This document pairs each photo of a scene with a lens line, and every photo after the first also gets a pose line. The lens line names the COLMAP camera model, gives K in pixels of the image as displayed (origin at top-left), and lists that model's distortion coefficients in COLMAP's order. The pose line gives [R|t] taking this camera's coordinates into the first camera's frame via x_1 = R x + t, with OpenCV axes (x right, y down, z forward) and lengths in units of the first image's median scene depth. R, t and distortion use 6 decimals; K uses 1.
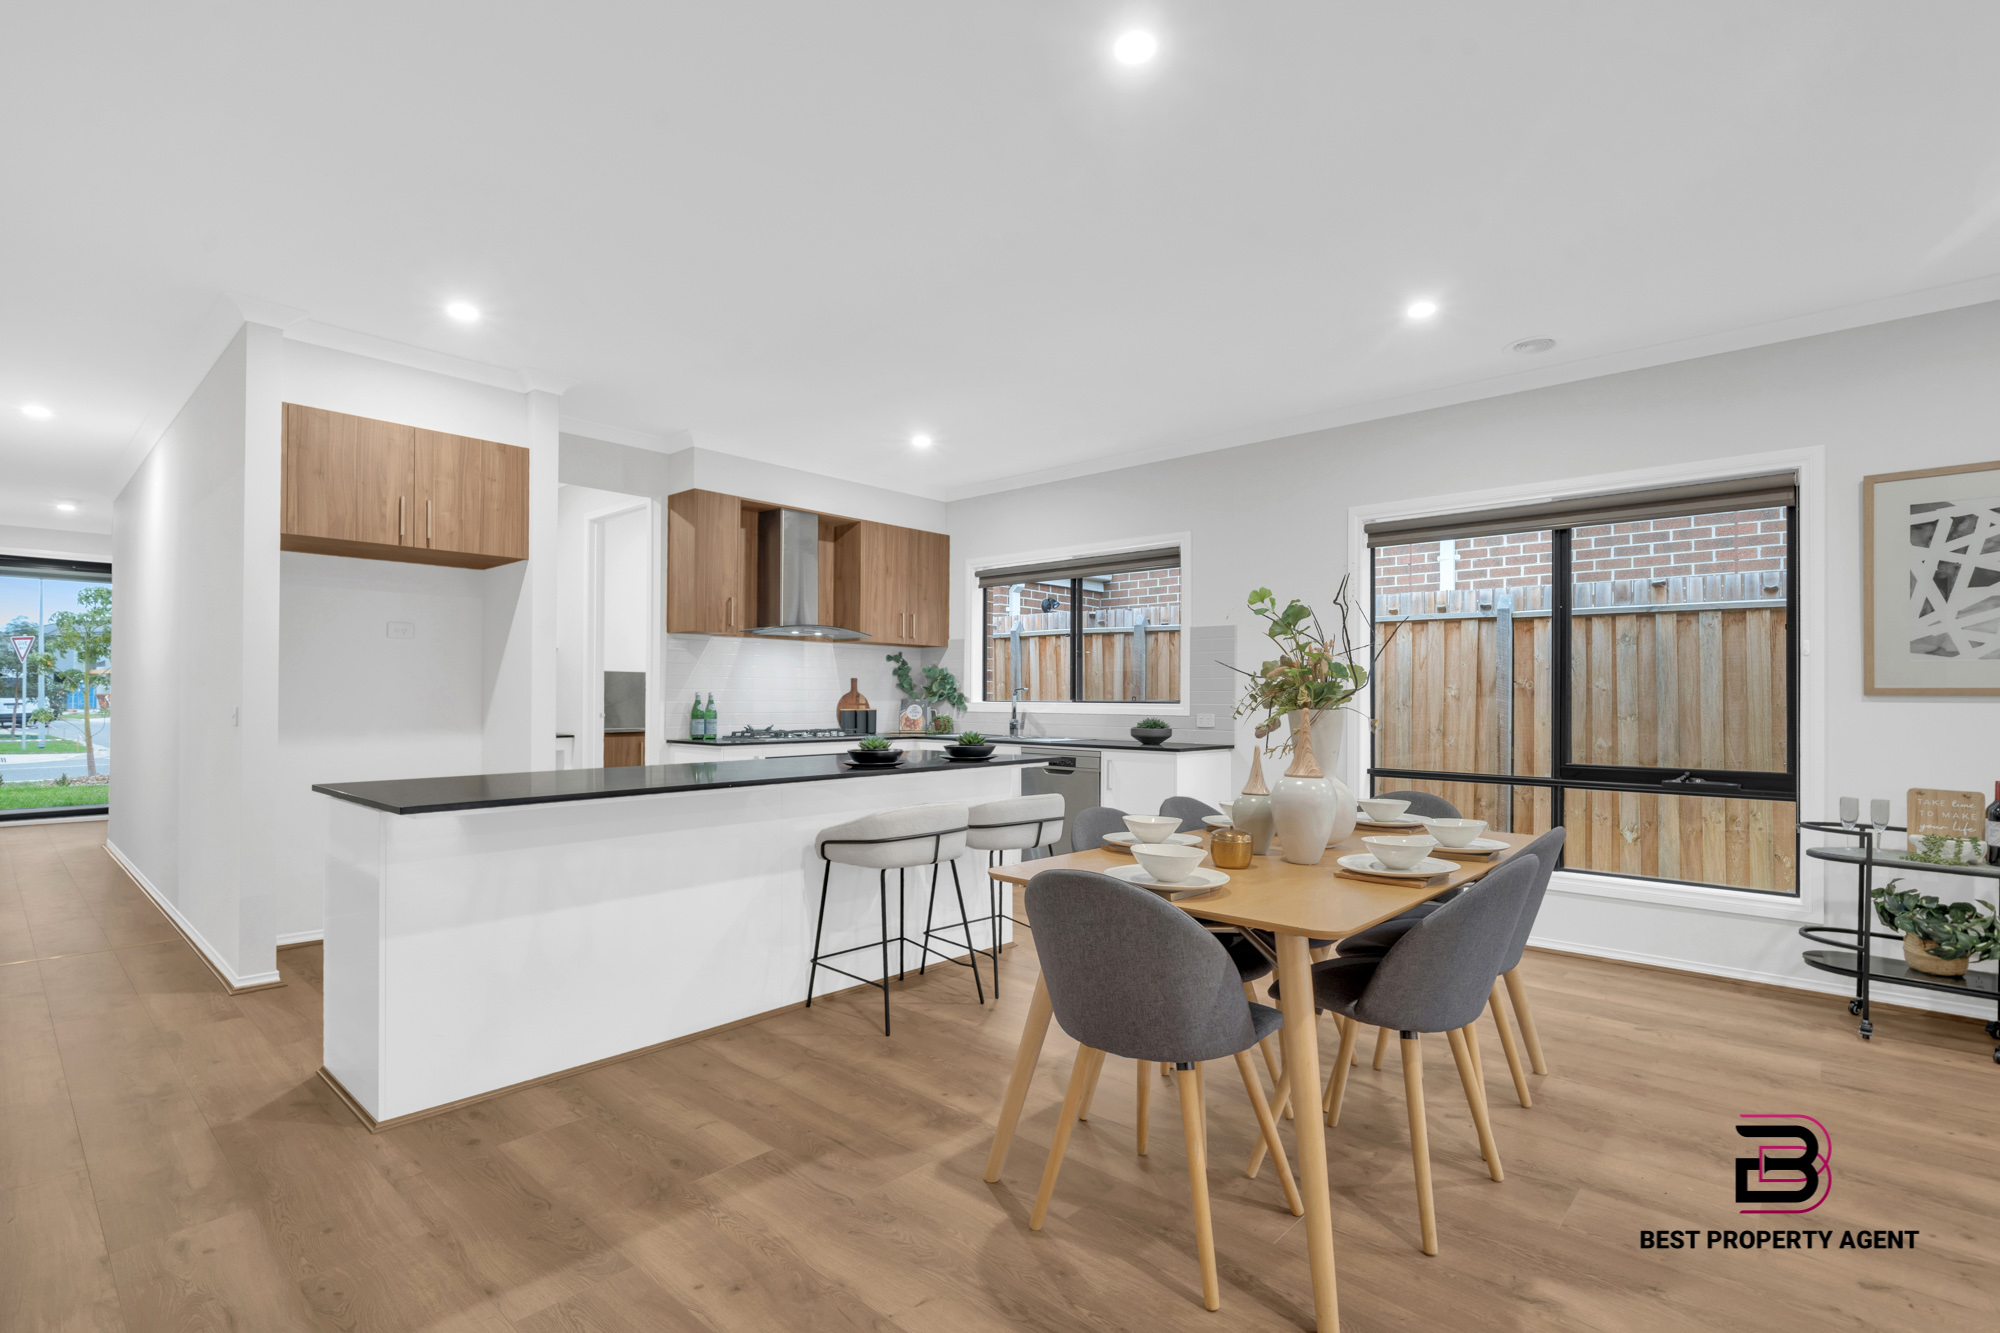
lens RADIAL K [[942.4, 0, 1007.5], [0, 942.4, 691.5], [0, 0, 1]] dist [0.000629, 0.000925]
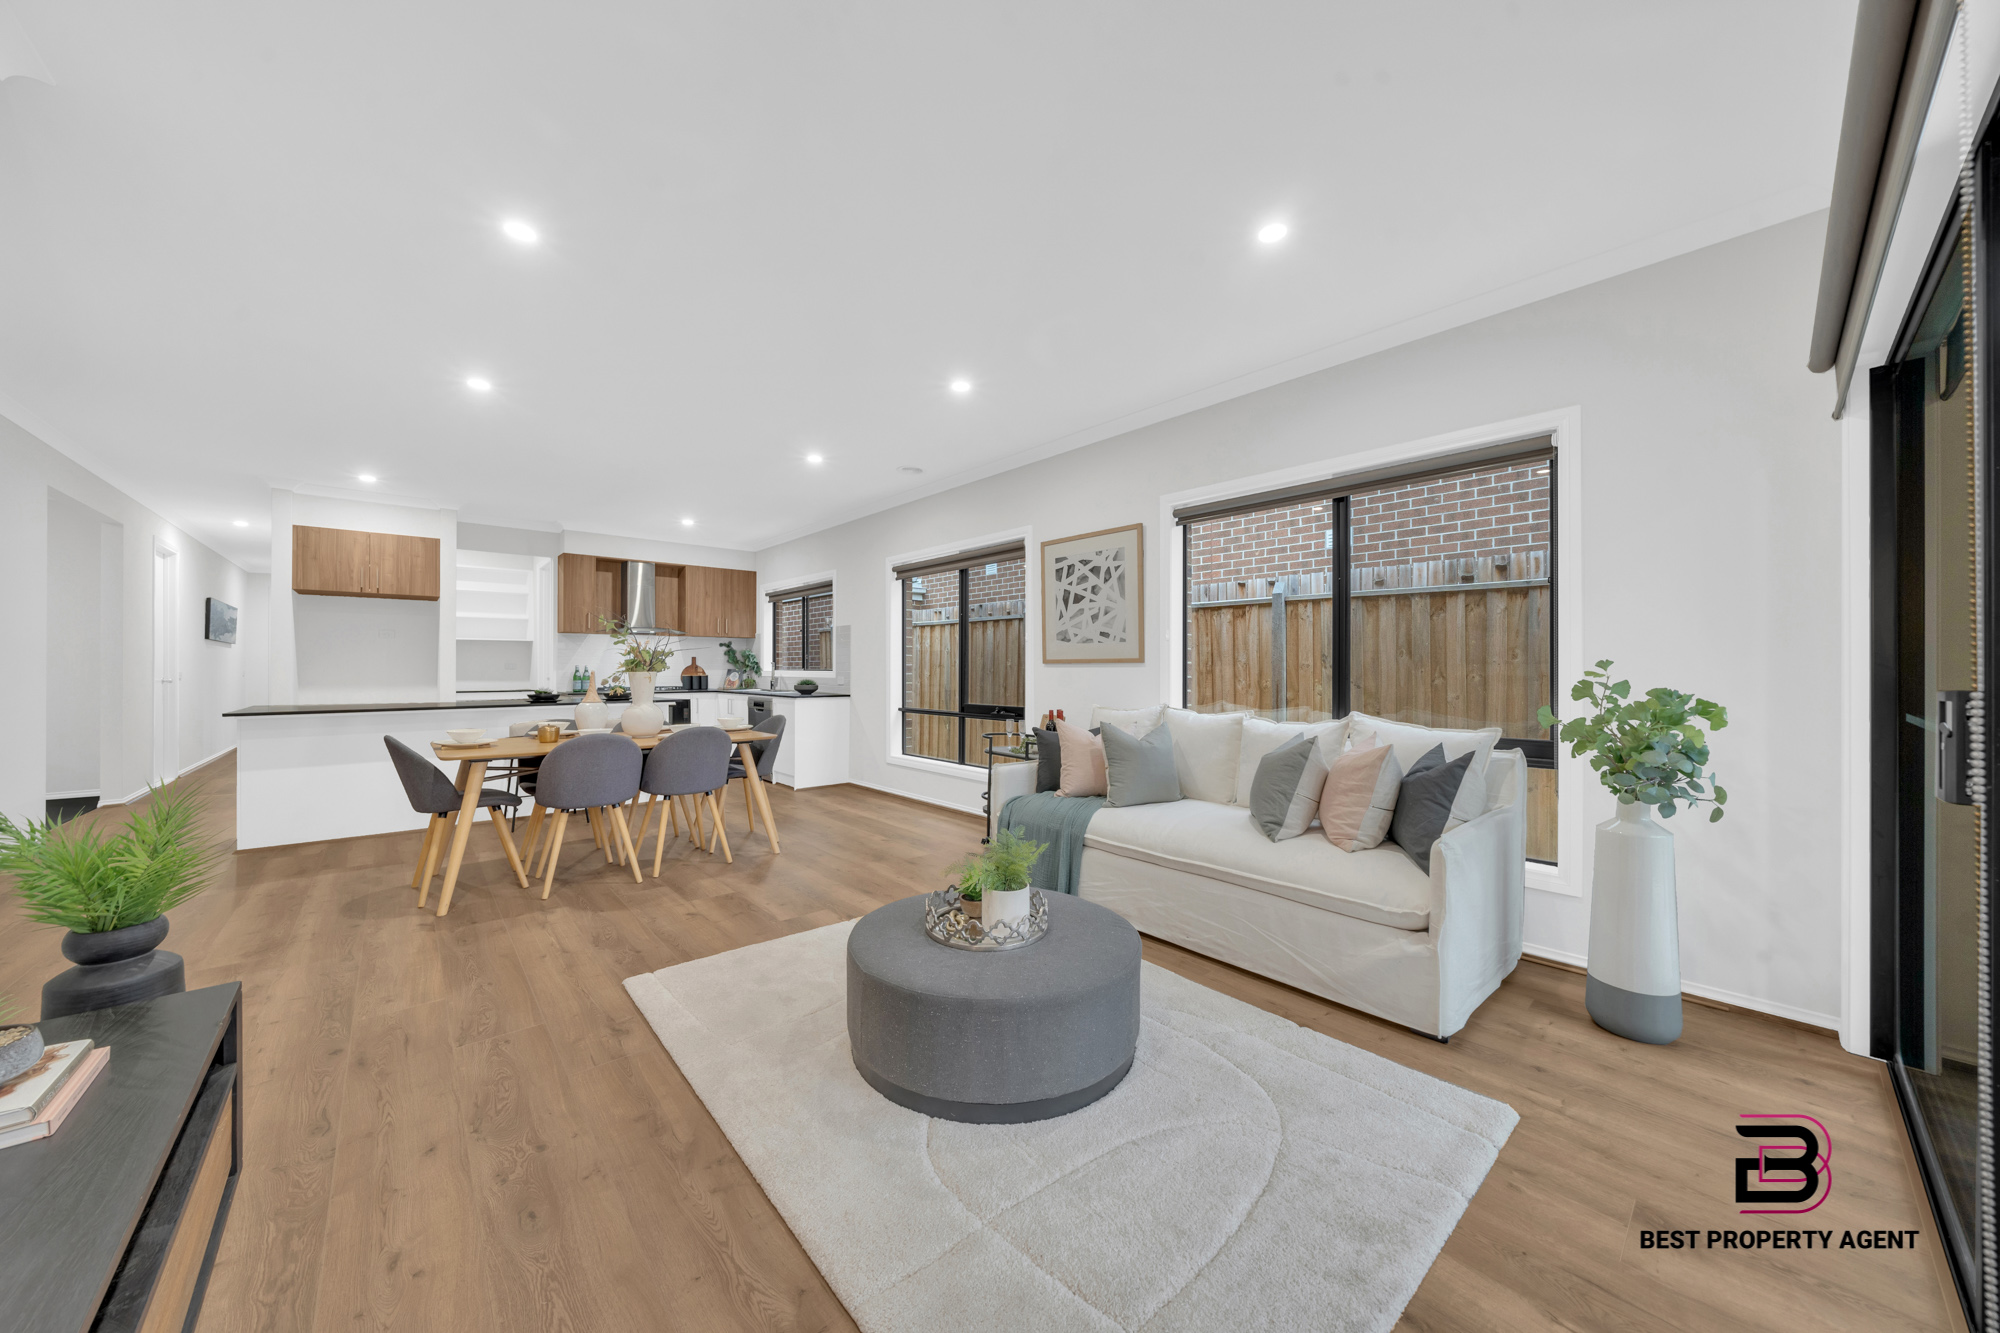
lens RADIAL K [[688.0, 0, 993.2], [0, 688.0, 663.3], [0, 0, 1]] dist [-0.006067, -0.000231]
pose [[0.993280, -0.005337, -0.115609, 0.624106], [0.005000, 0.999982, -0.003205, 0.004619], [0.115624, 0.002605, 0.993290, -0.204118]]
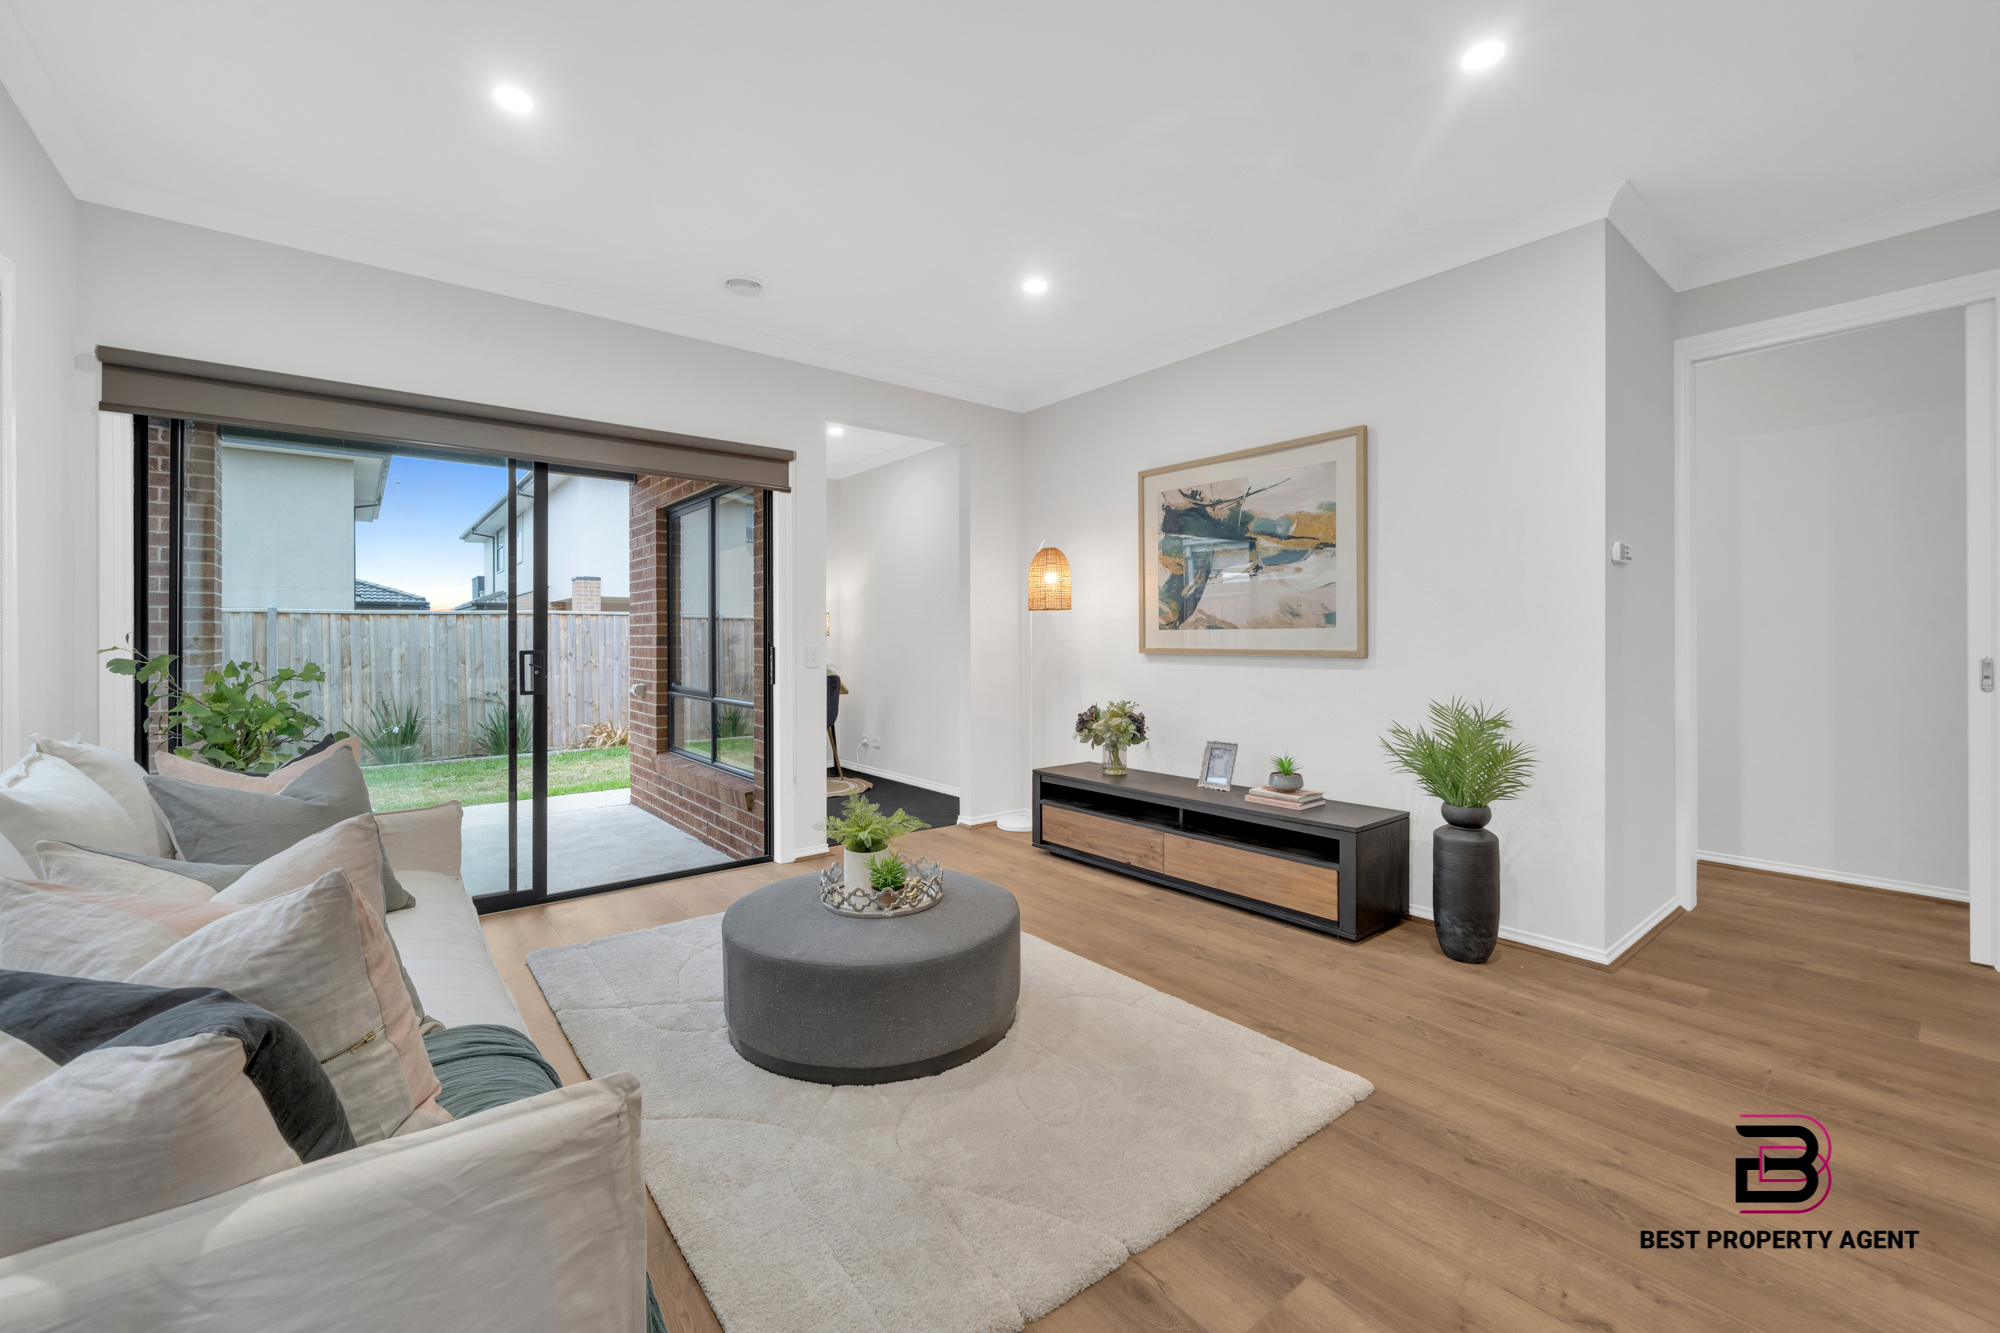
lens RADIAL K [[807.8, 0, 969.2], [0, 807.8, 643.1], [0, 0, 1]] dist [0.008885, -0.000175]
pose [[-0.983759, -0.002012, 0.179480, 0.448224], [-0.002356, 0.999996, -0.001701, 0.008418], [-0.179476, -0.002097, -0.983760, 0.607519]]
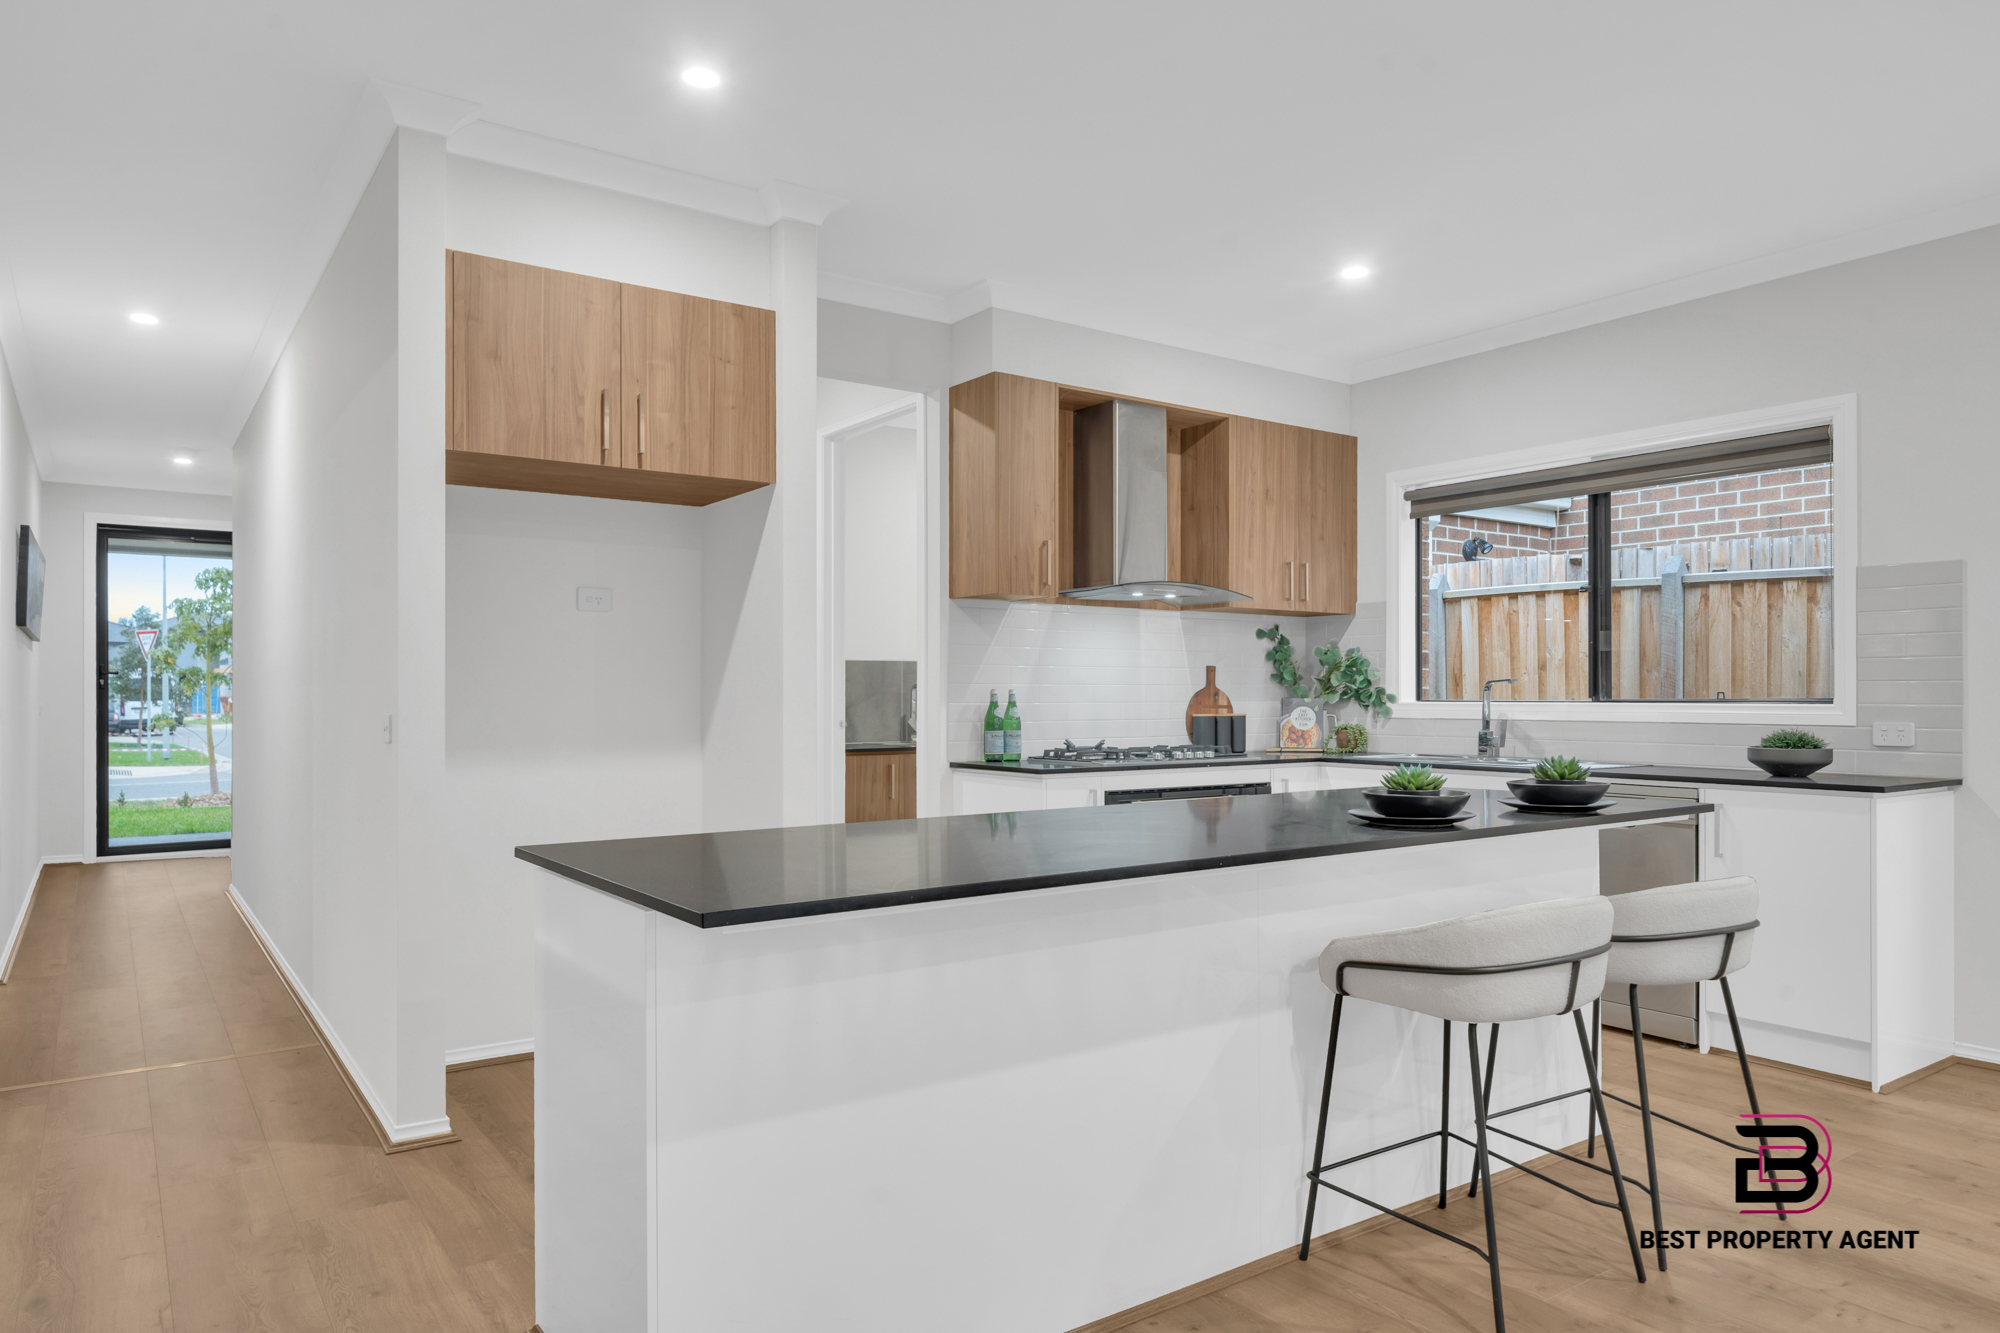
lens RADIAL K [[1271.0, 0, 995.6], [0, 1271.0, 695.4], [0, 0, 1]] dist [0.001292, 0.000877]
pose [[0.975893, -0.004917, -0.218193, -0.141376], [0.006260, 0.999965, 0.005465, 0.000375], [0.218159, -0.006700, 0.975890, 0.151414]]
